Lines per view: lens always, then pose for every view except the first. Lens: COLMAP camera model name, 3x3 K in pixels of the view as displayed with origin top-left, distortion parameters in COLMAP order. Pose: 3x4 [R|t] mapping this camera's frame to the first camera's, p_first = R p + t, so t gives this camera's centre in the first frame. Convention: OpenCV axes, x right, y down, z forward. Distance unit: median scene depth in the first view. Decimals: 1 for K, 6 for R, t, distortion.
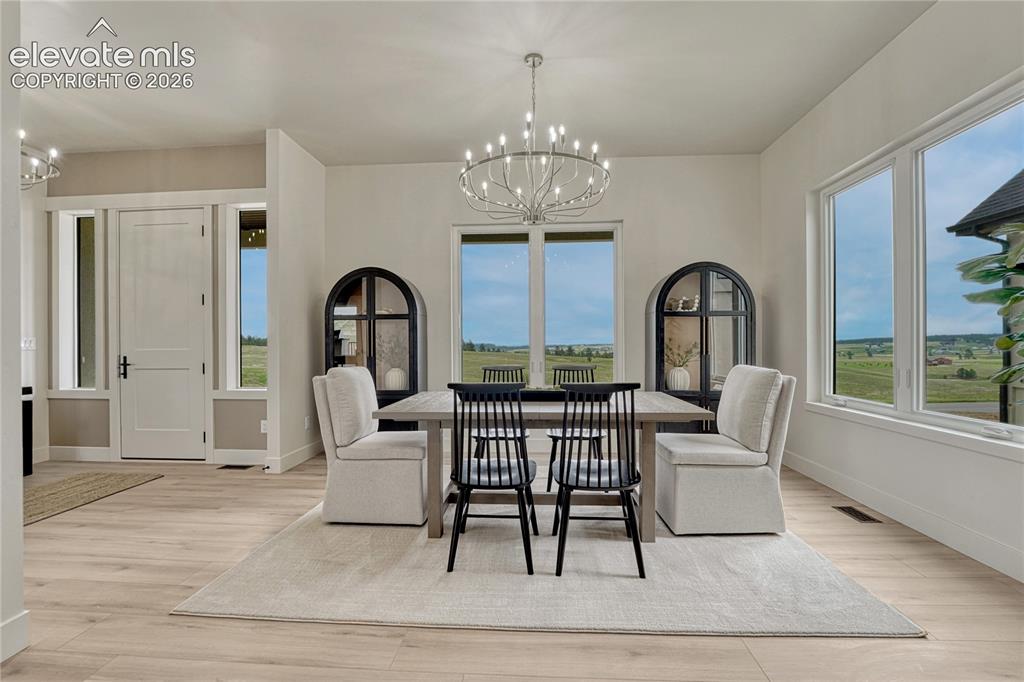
lens RADIAL K [[432.7, 0, 510.9], [0, 432.7, 345.7], [0, 0, 1]] dist [-0.010480, 0.000526]
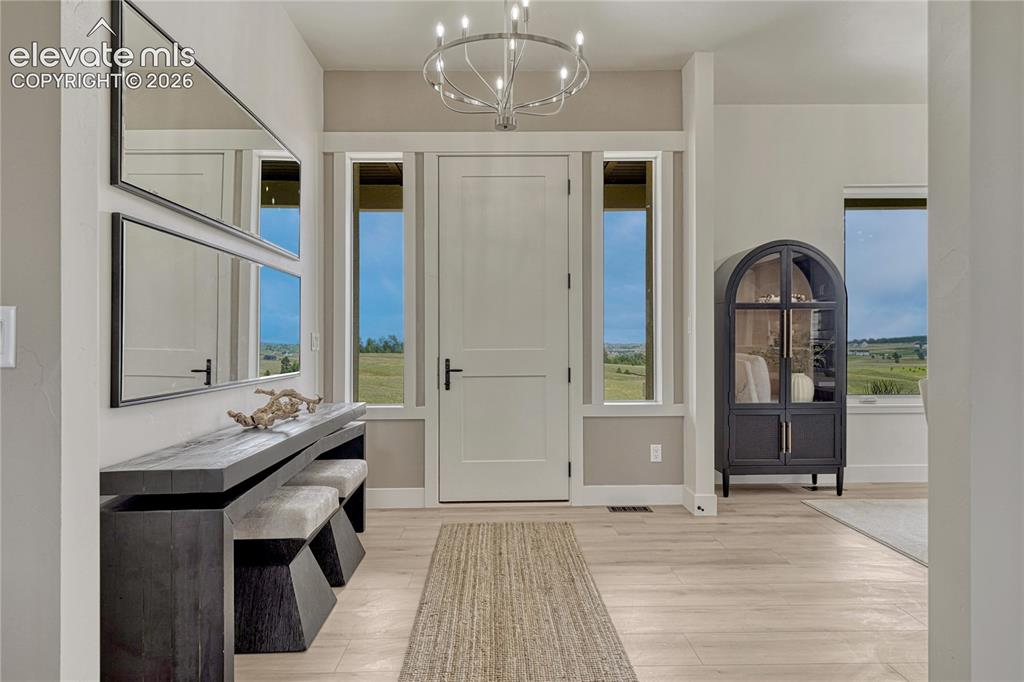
lens RADIAL K [[574.1, 0, 510.3], [0, 574.1, 339.5], [0, 0, 1]] dist [0.006551, 0.000571]
pose [[0.996526, -0.002413, 0.083243, -0.874412], [0.003525, 0.999906, -0.013216, 0.005247], [-0.083203, 0.013463, 0.996442, 0.037617]]
